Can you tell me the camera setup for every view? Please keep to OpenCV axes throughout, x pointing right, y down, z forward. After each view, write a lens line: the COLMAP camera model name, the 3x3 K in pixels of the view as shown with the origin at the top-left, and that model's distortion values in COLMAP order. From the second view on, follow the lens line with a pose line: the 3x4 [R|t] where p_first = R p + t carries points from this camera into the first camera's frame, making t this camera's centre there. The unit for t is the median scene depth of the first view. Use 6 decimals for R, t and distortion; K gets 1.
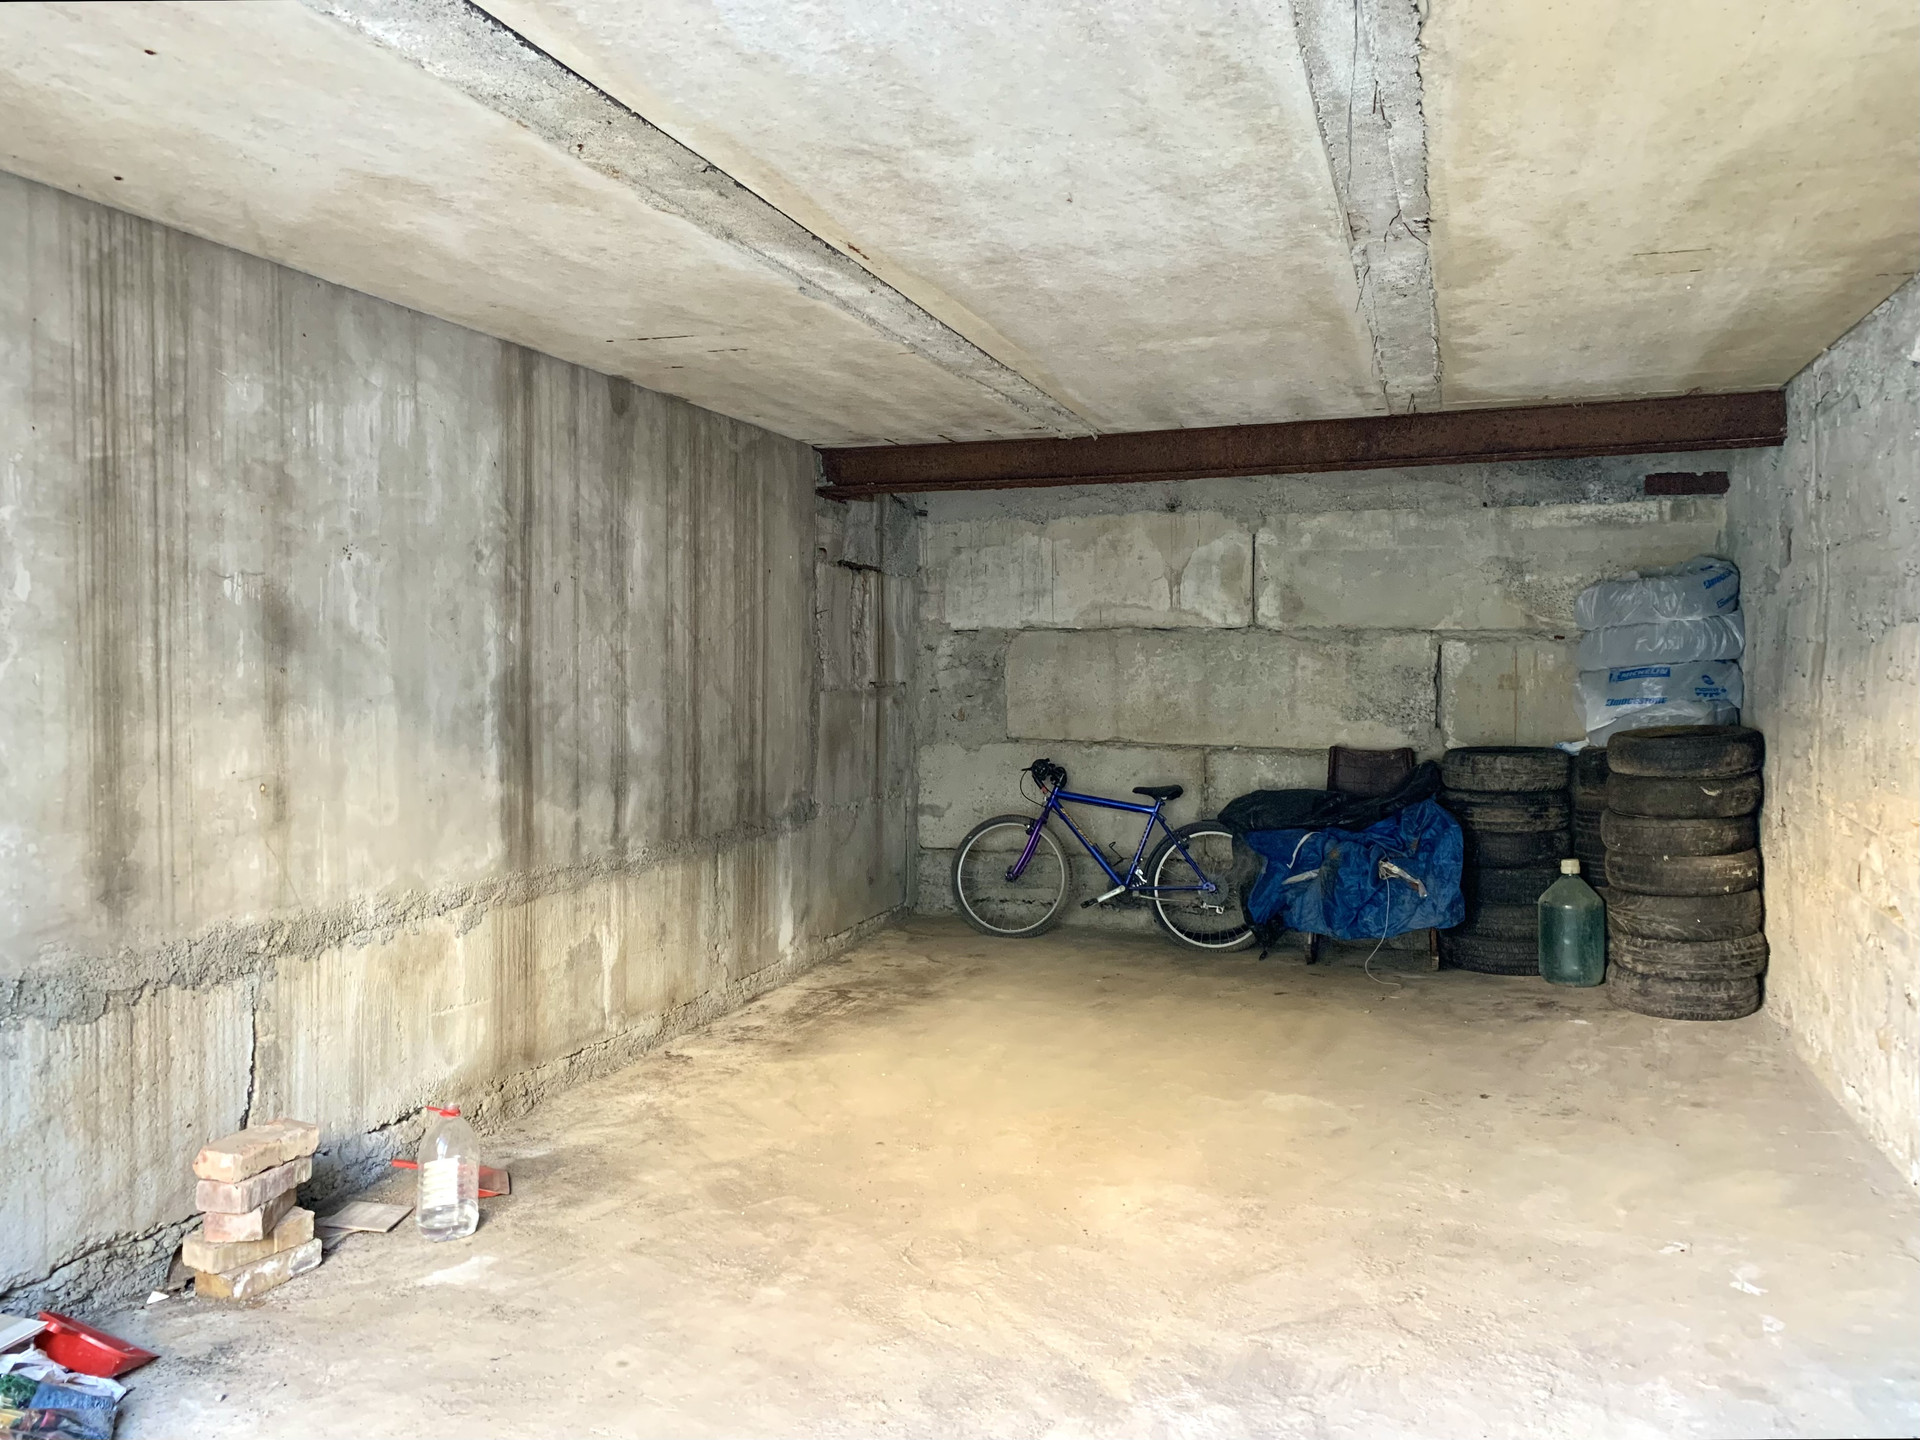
lens RADIAL K [[1472.6, 0, 960.0], [0, 1472.6, 720.0], [0, 0, 1]] dist [0.062724, -0.091821]
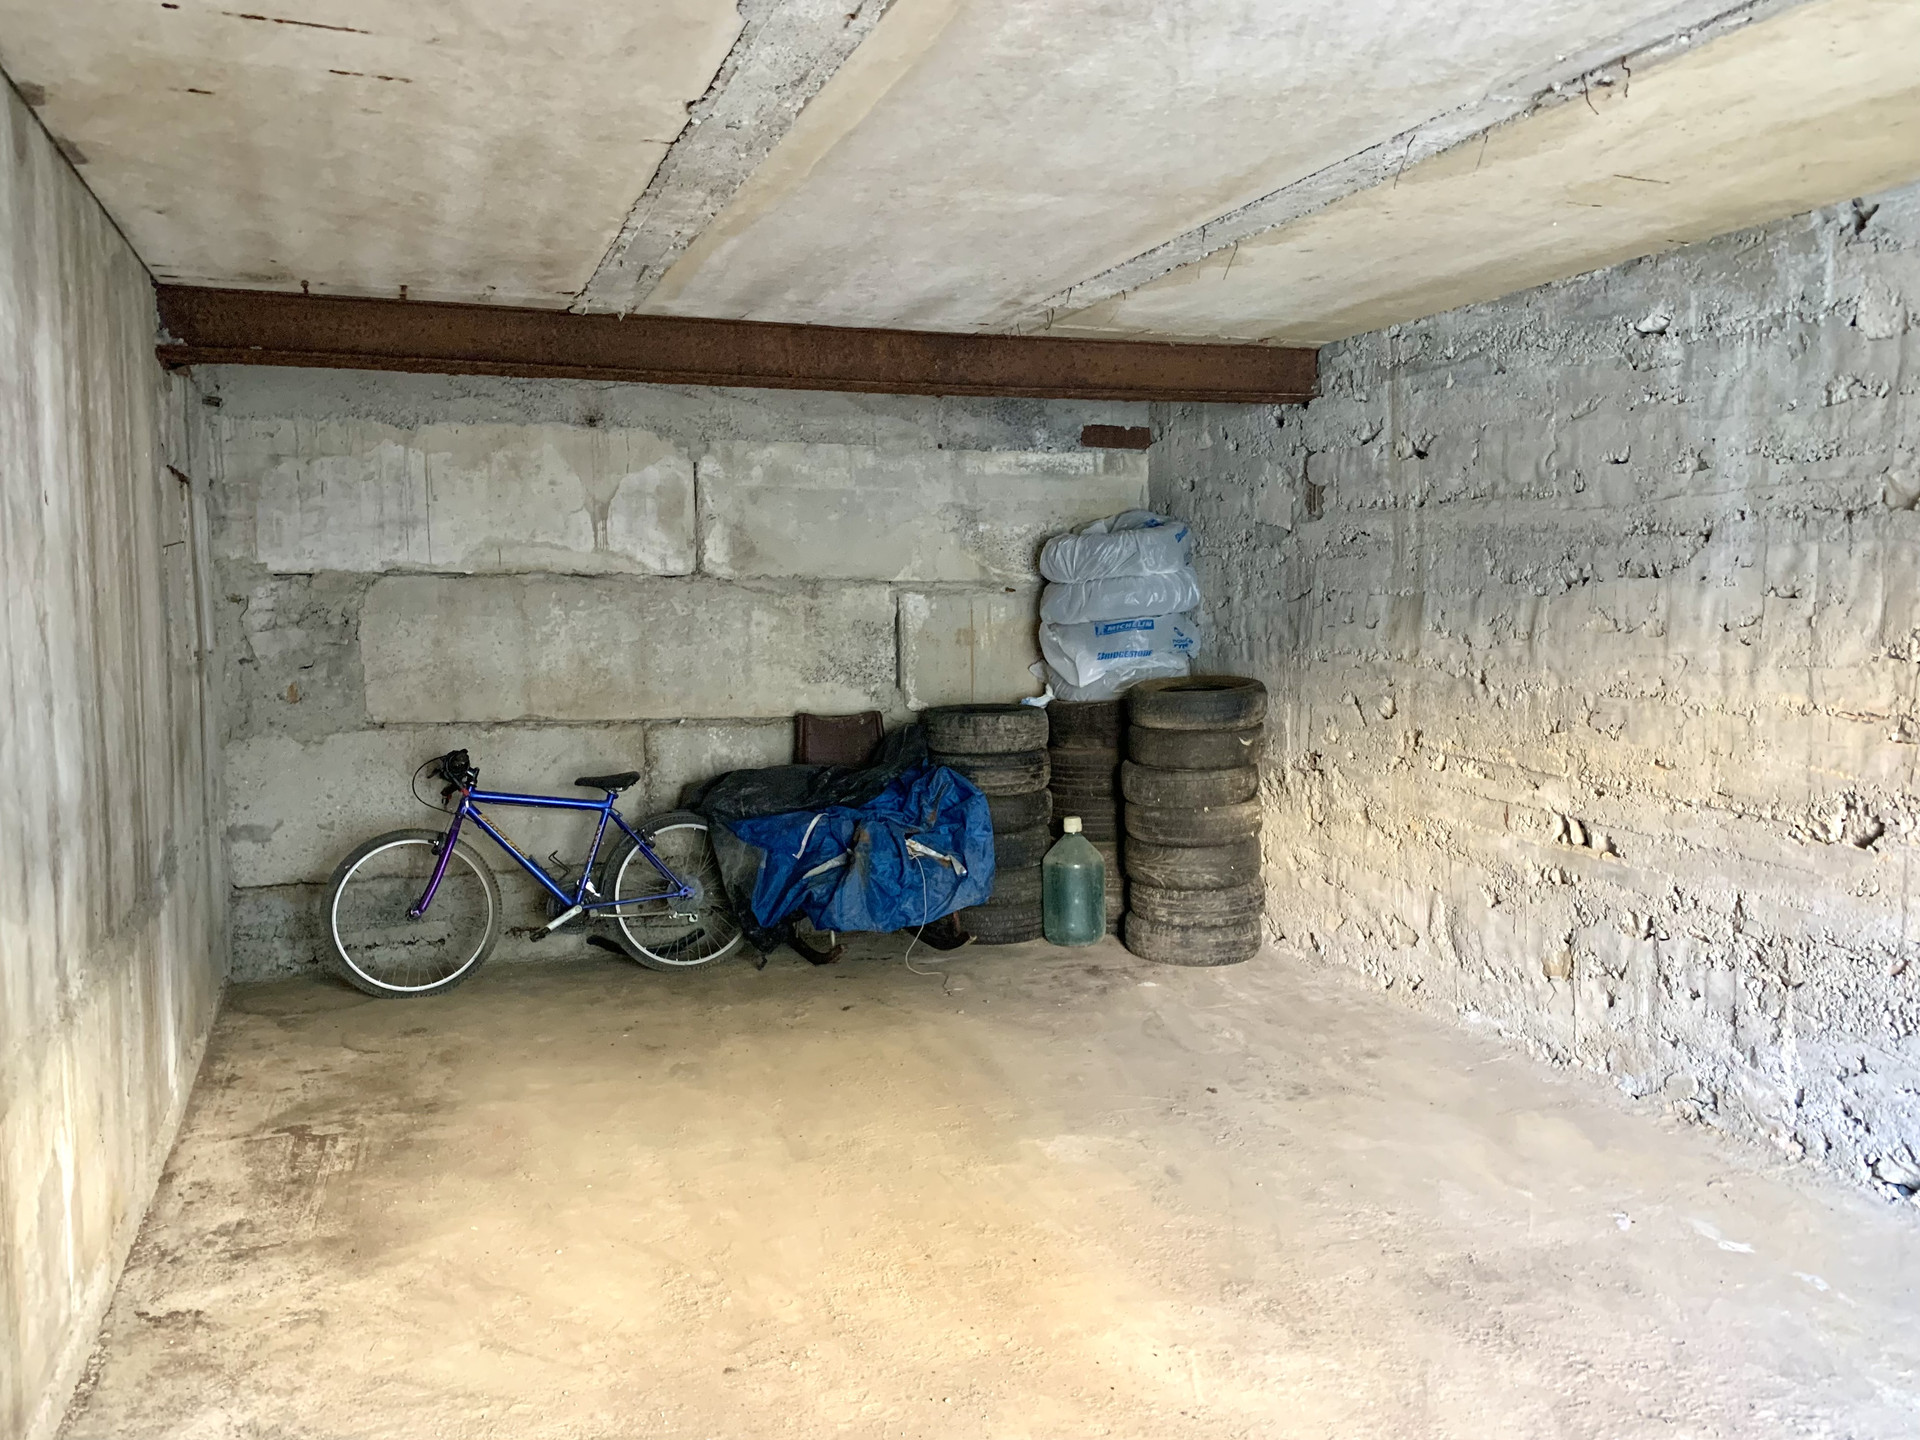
lens RADIAL K [[1477.7, 0, 967.8], [0, 1477.7, 730.1], [0, 0, 1]] dist [0.134454, -0.209369]
pose [[0.768957, -0.058602, 0.636609, -0.257333], [0.031297, 0.998047, 0.054069, -0.018477], [-0.638534, -0.021653, 0.769289, 0.292188]]
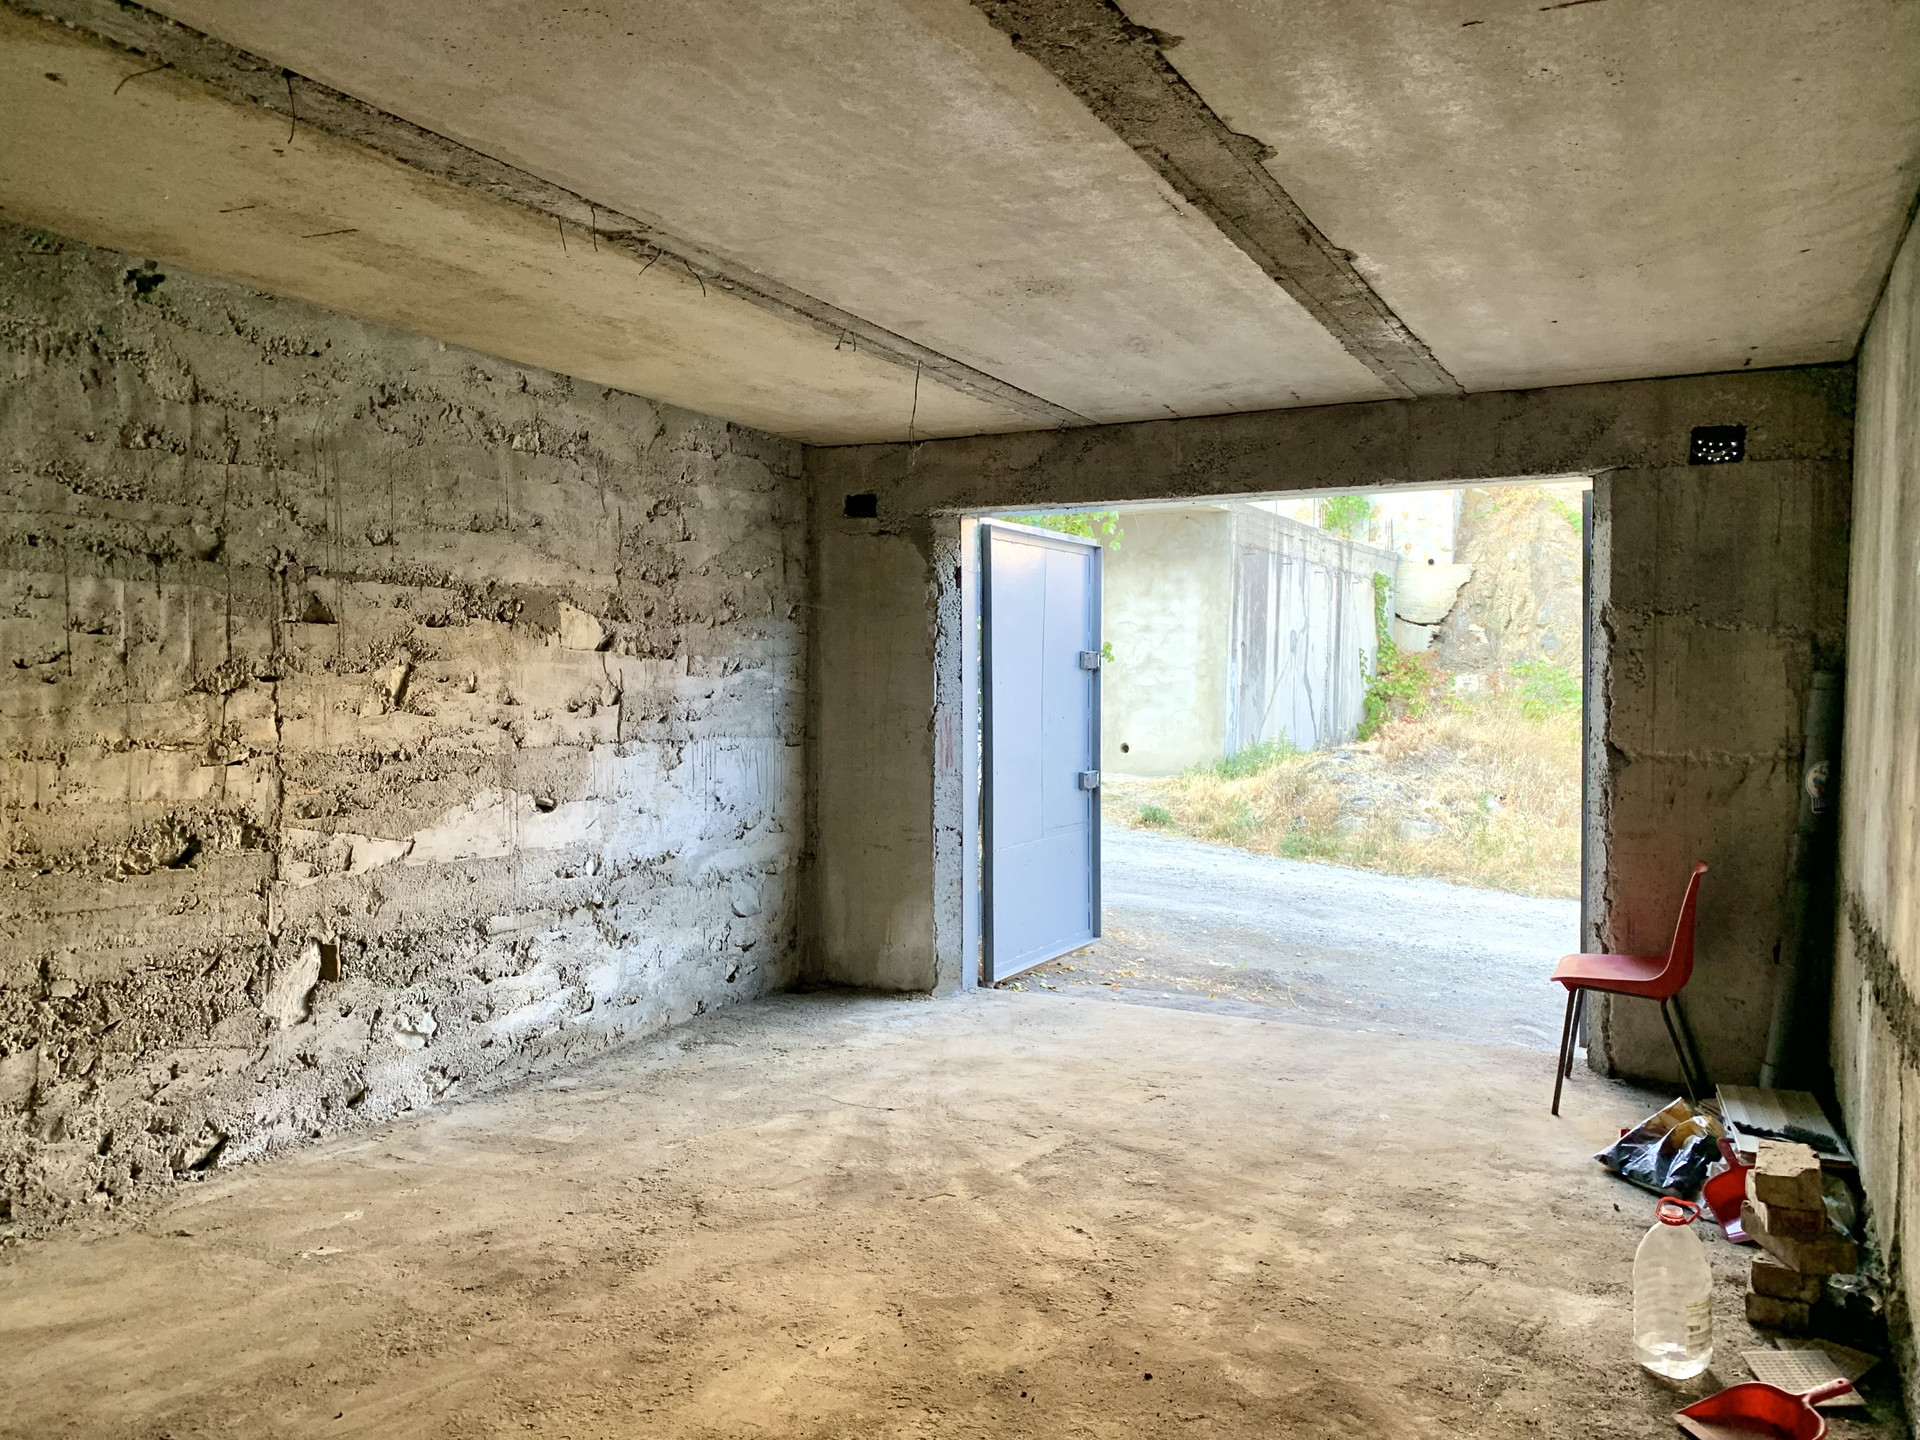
lens RADIAL K [[1472.6, 0, 960.0], [0, 1472.6, 720.0], [0, 0, 1]] dist [0.062724, -0.091821]
pose [[-0.989124, -0.013745, 0.146438, -0.041786], [-0.003843, 0.997699, 0.067692, -0.034990], [-0.147032, 0.066394, -0.986901, 1.053747]]
